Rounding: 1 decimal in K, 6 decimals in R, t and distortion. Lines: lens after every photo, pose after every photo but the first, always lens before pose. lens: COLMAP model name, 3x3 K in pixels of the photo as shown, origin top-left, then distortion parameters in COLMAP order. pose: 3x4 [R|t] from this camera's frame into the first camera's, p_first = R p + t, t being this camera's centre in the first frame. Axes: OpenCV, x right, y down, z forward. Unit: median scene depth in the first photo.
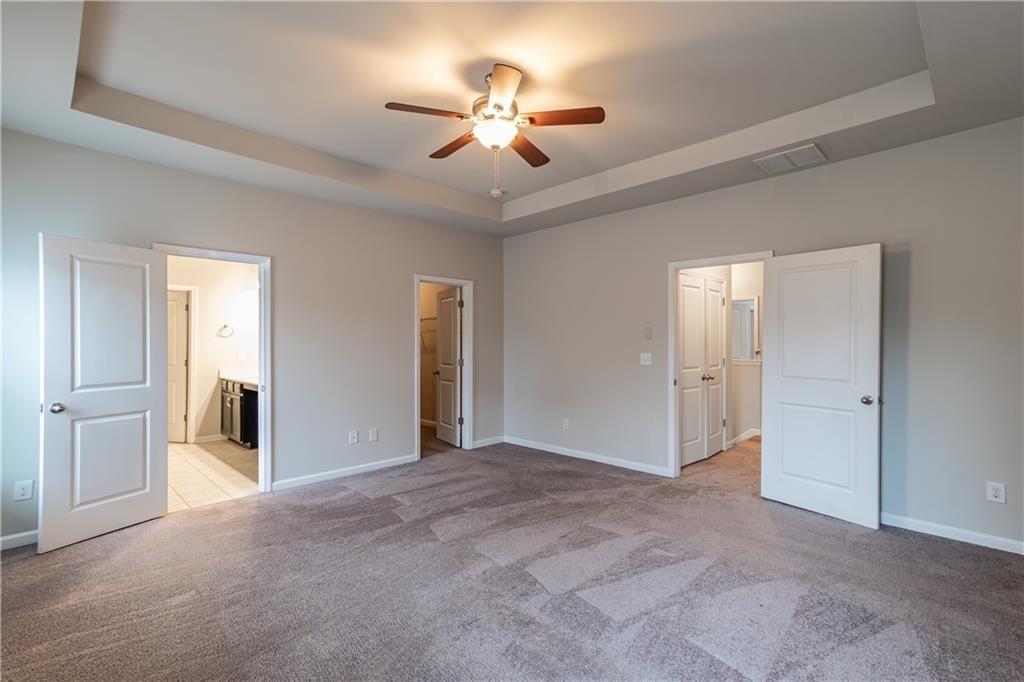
lens RADIAL K [[446.2, 0, 512.0], [0, 446.2, 341.0], [0, 0, 1]] dist [-0.001828, 0.000017]
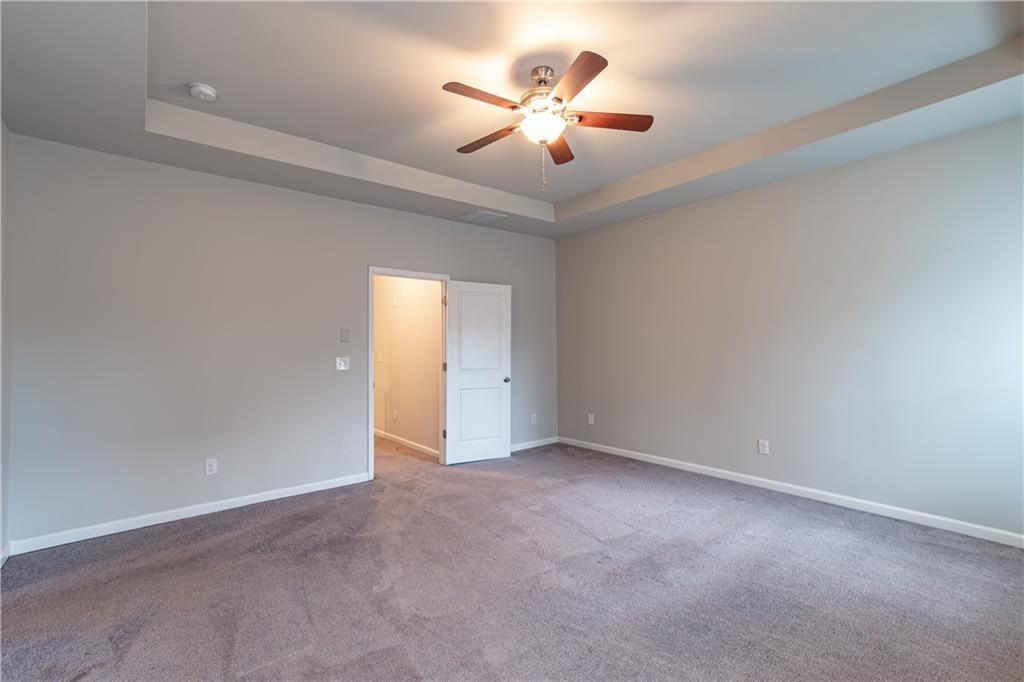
lens RADIAL K [[446.2, 0, 512.0], [0, 446.2, 341.0], [0, 0, 1]] dist [-0.001828, 0.000017]
pose [[0.118828, 0.006932, 0.992891, -0.811224], [0.002577, 0.999970, -0.007290, 0.002161], [-0.992912, 0.003425, 0.118807, 0.759186]]
